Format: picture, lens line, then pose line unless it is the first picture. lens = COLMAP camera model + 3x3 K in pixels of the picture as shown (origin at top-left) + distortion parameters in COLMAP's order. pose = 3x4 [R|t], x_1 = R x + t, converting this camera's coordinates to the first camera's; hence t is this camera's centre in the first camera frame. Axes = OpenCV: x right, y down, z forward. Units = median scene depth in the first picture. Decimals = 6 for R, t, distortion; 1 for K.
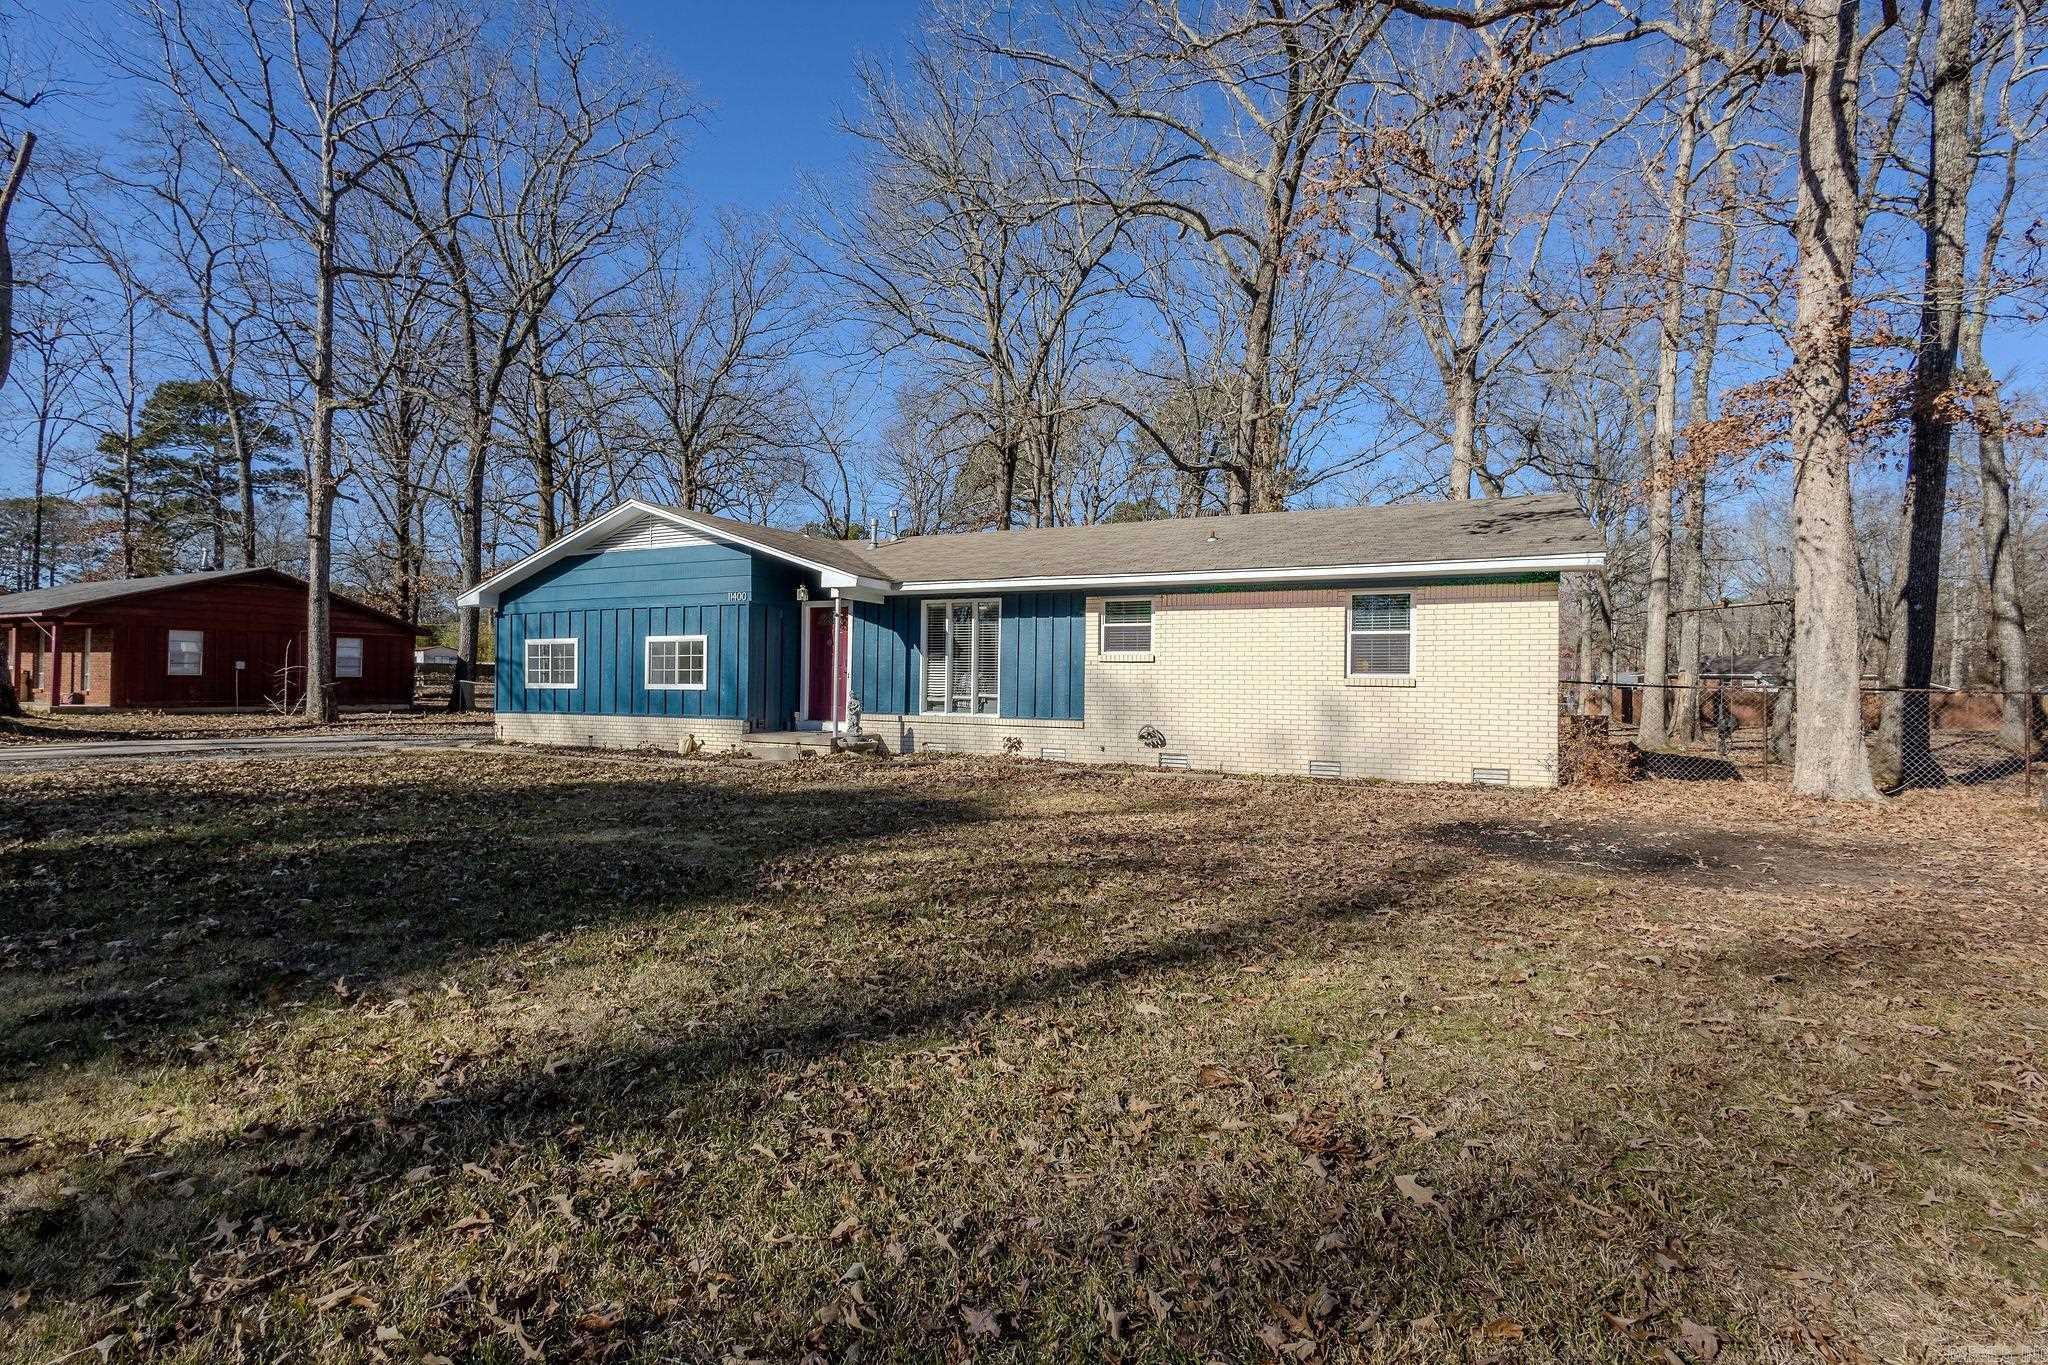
lens RADIAL K [[944.4, 0, 1011.3], [0, 944.4, 679.1], [0, 0, 1]] dist [0.002369, 0.000273]
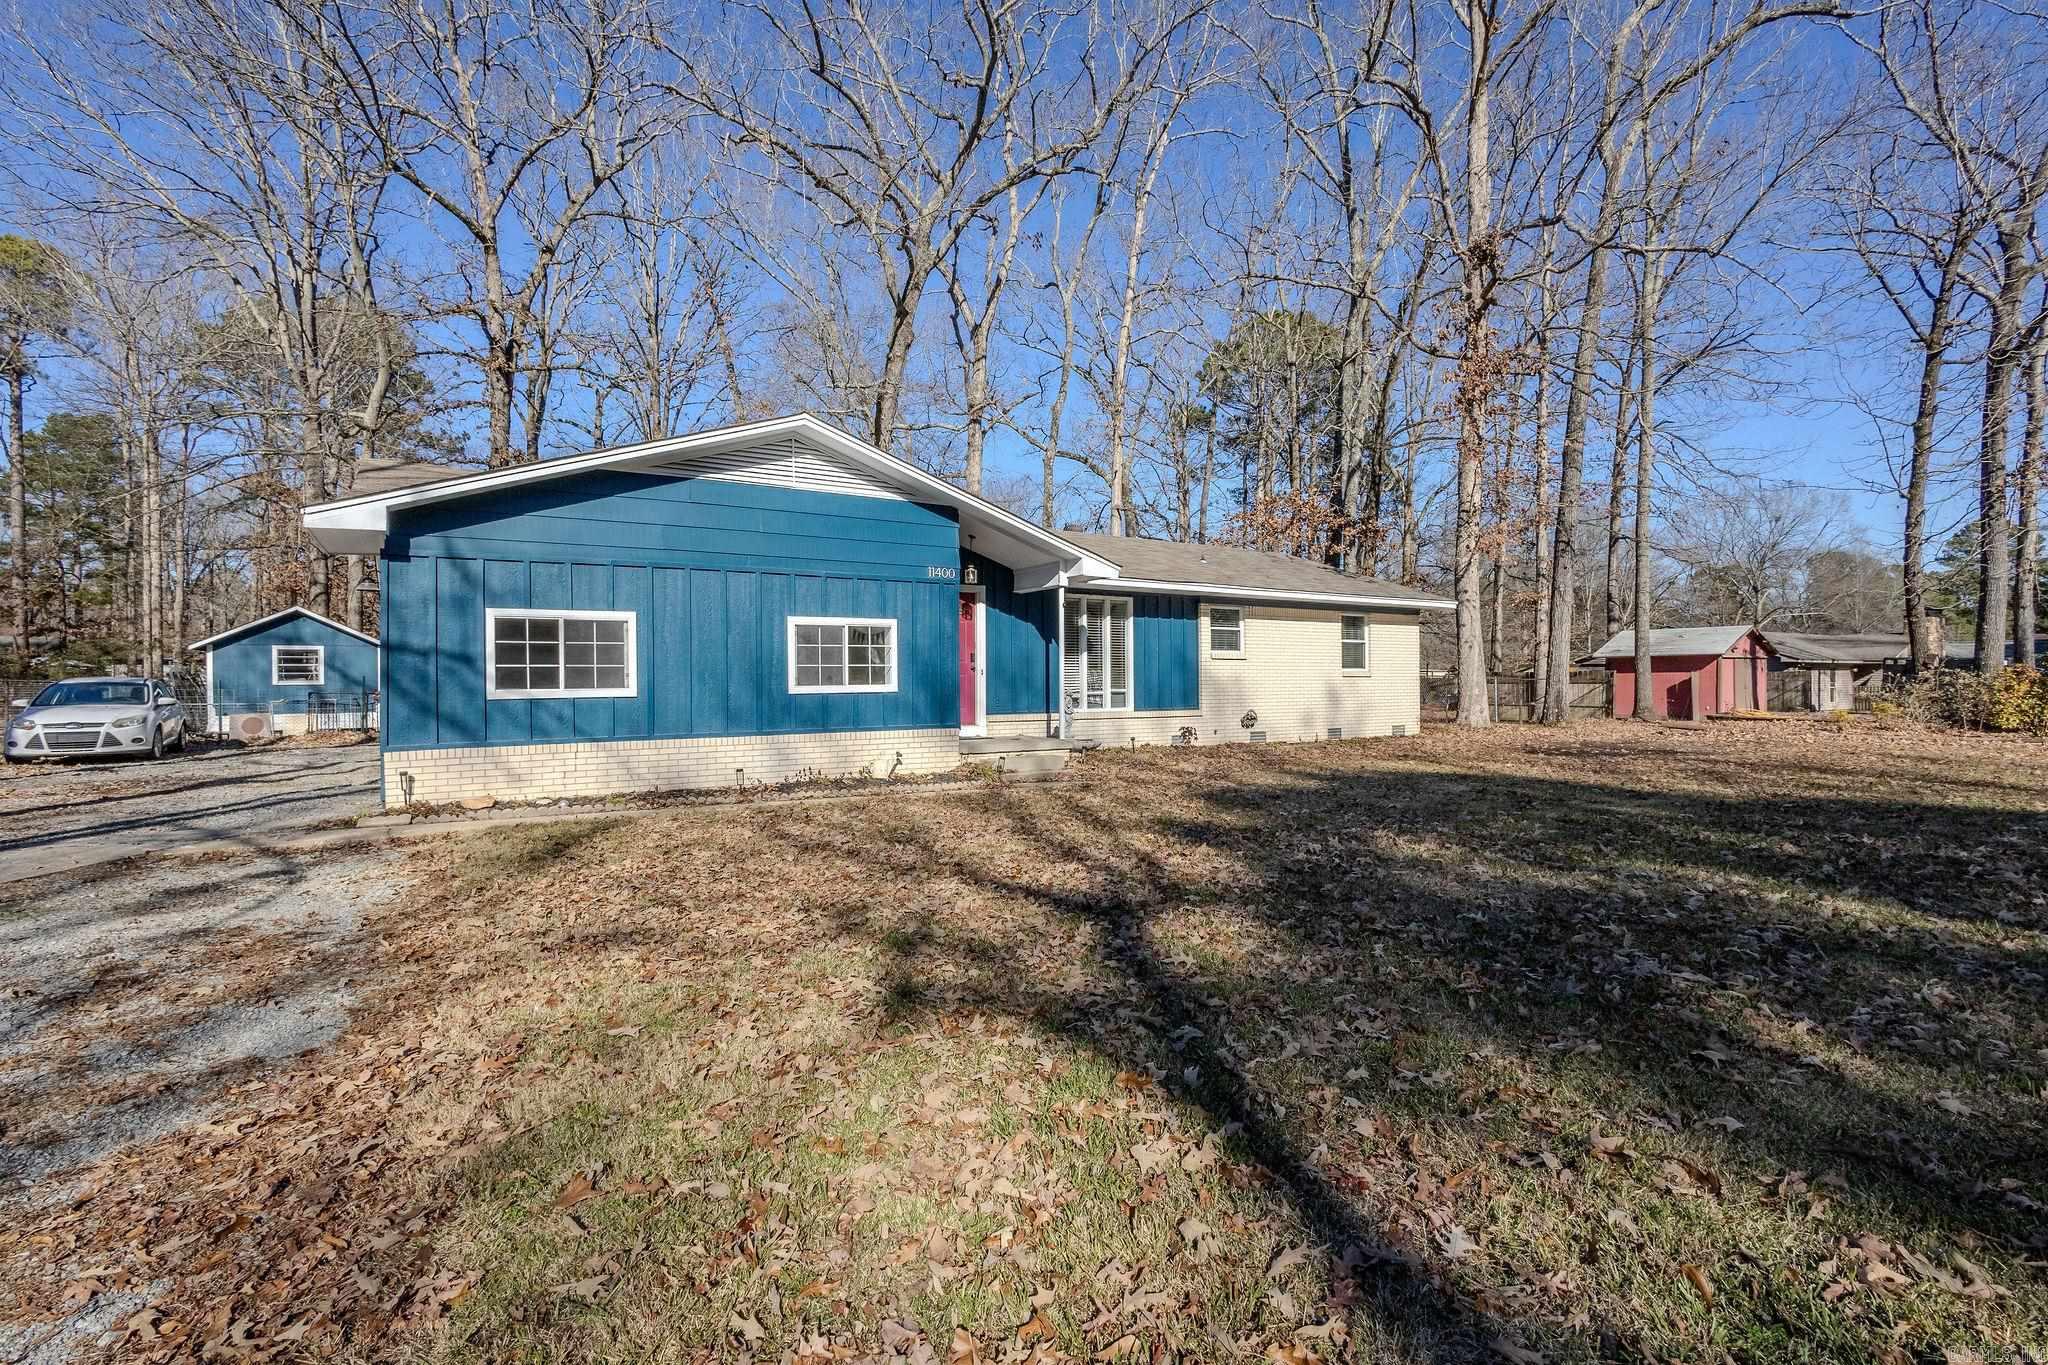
lens RADIAL K [[944.4, 0, 1011.3], [0, 944.4, 679.1], [0, 0, 1]] dist [0.002369, 0.000273]
pose [[0.521991, -0.010386, 0.852888, -0.965529], [0.009196, 0.999936, 0.006548, -0.002930], [-0.852901, 0.004425, 0.522053, 0.552802]]
